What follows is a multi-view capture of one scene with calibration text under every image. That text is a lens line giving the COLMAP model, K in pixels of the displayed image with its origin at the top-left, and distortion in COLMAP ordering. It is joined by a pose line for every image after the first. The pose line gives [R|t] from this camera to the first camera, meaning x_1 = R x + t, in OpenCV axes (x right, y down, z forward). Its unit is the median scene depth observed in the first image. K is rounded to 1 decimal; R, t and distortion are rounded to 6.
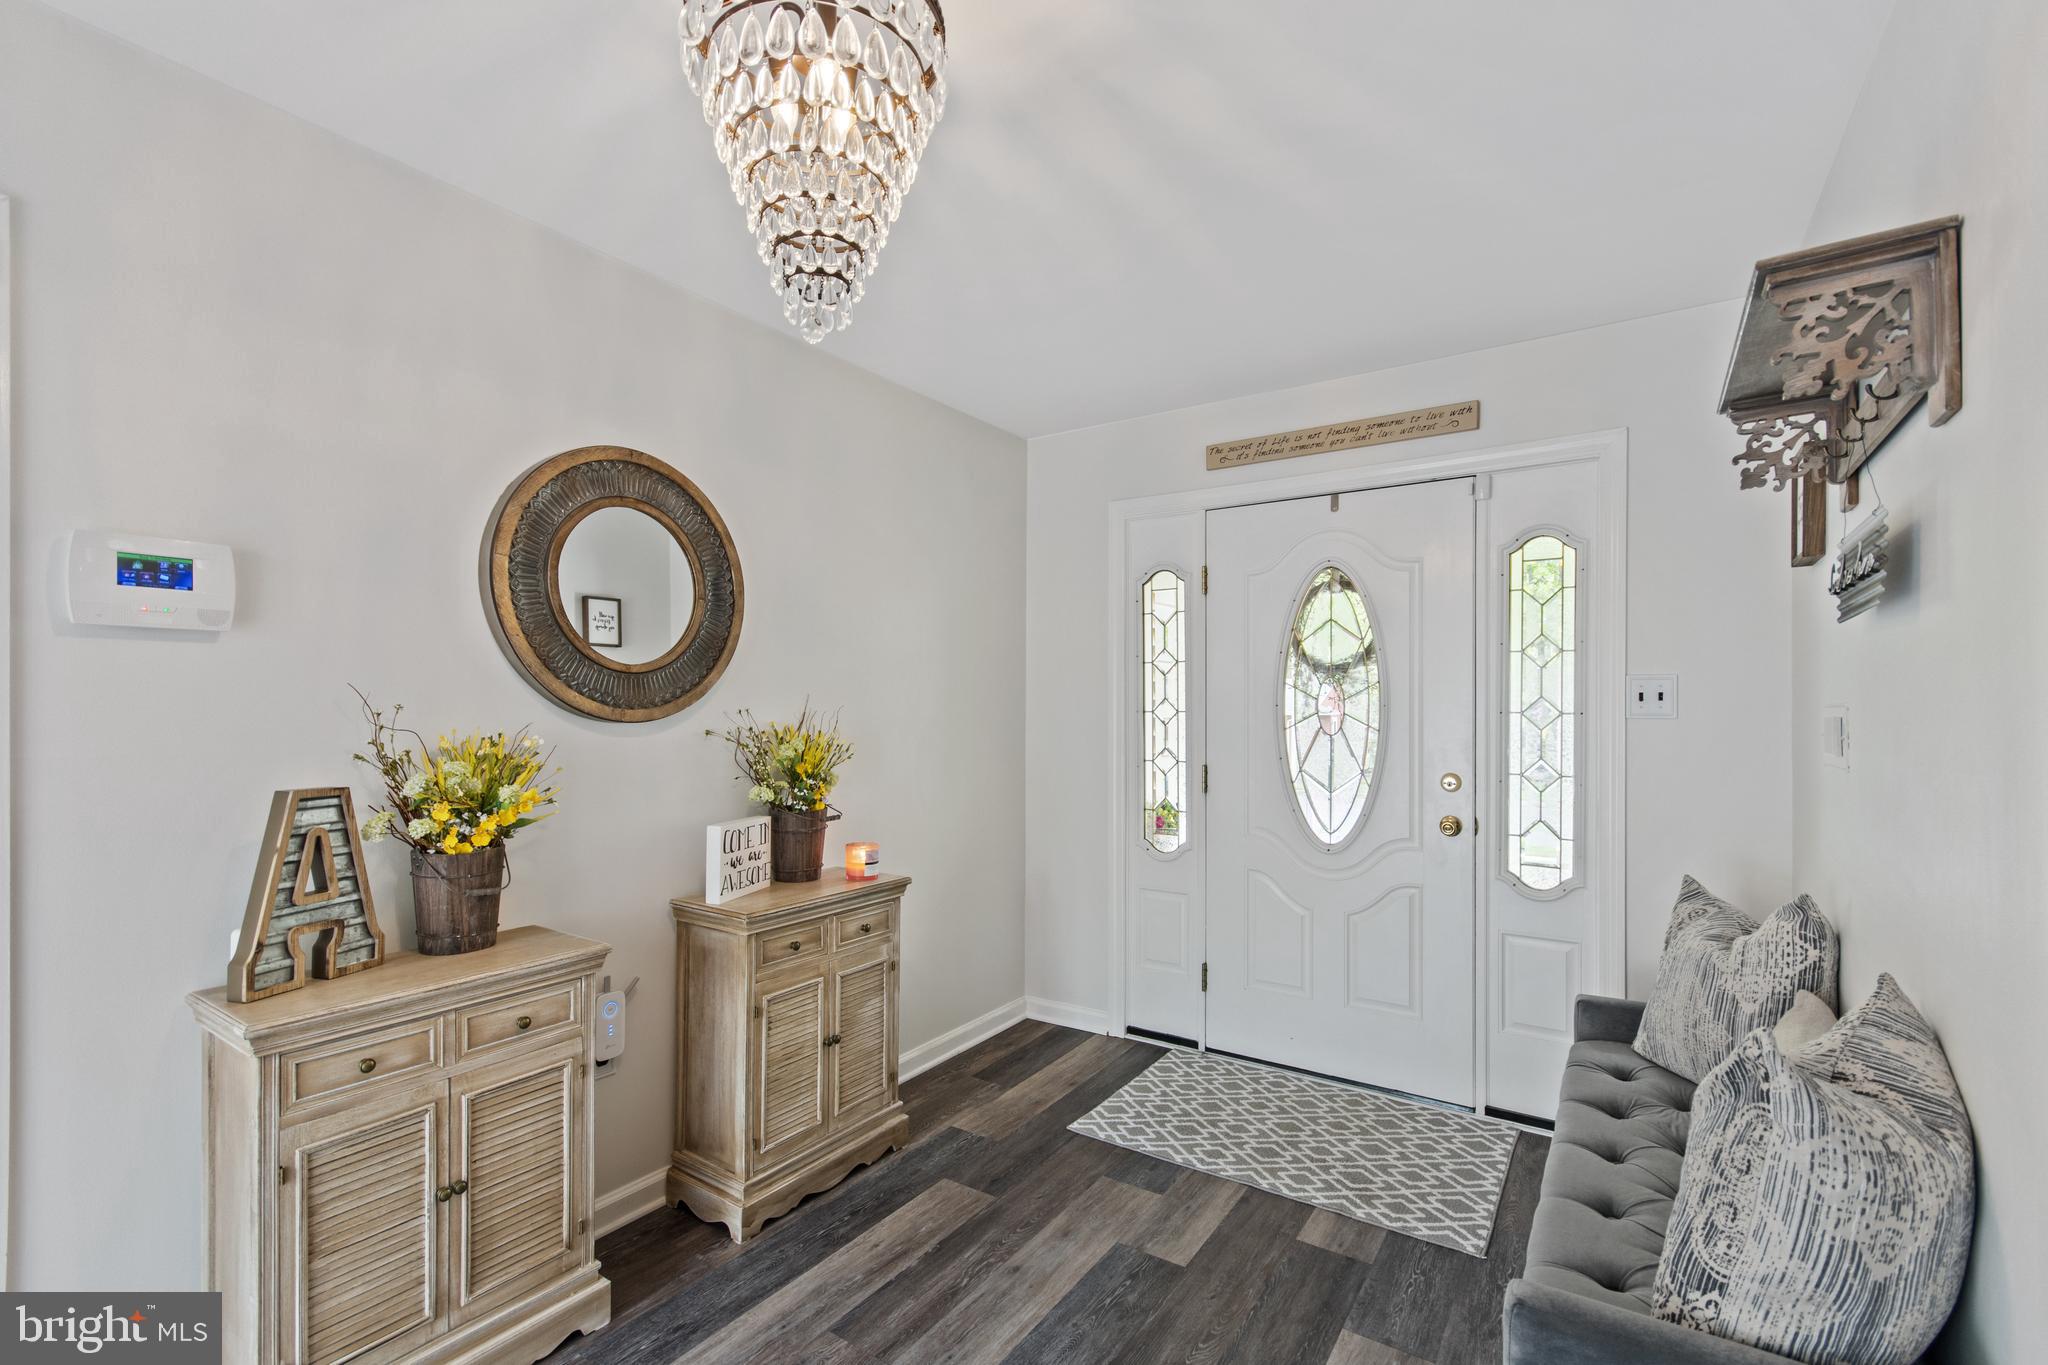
lens RADIAL K [[907.7, 0, 1025.0], [0, 907.7, 696.2], [0, 0, 1]] dist [0.000514, 0.000113]
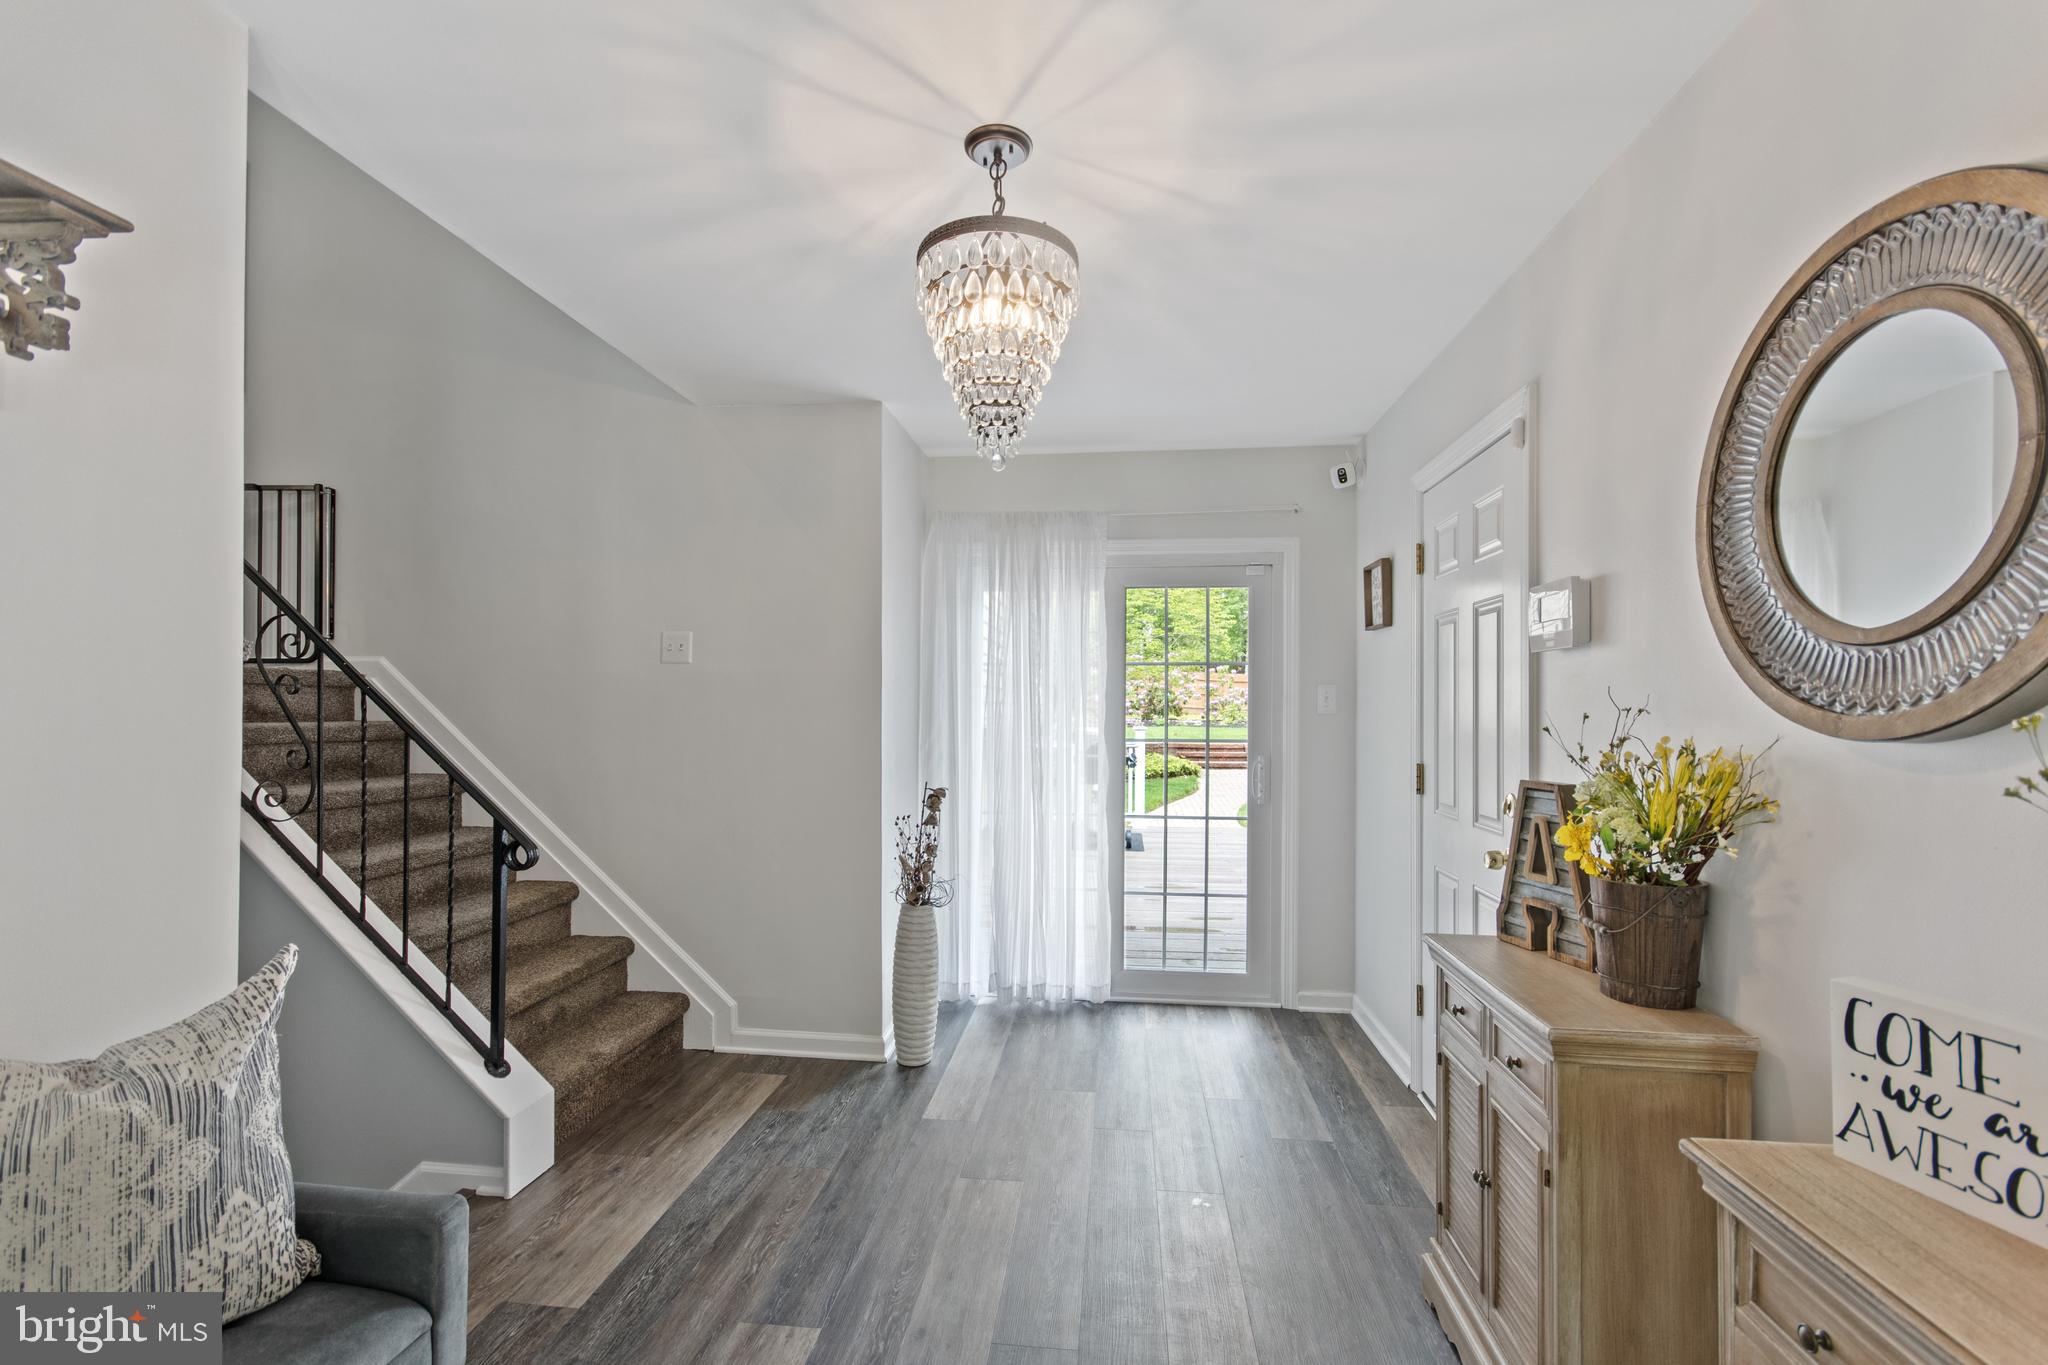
lens RADIAL K [[907.7, 0, 1025.0], [0, 907.7, 696.2], [0, 0, 1]] dist [0.000514, 0.000113]
pose [[-0.882460, -0.004650, -0.470365, 0.225595], [-0.002462, 0.999983, -0.005267, 0.005938], [0.470382, -0.003490, -0.882456, 1.176778]]
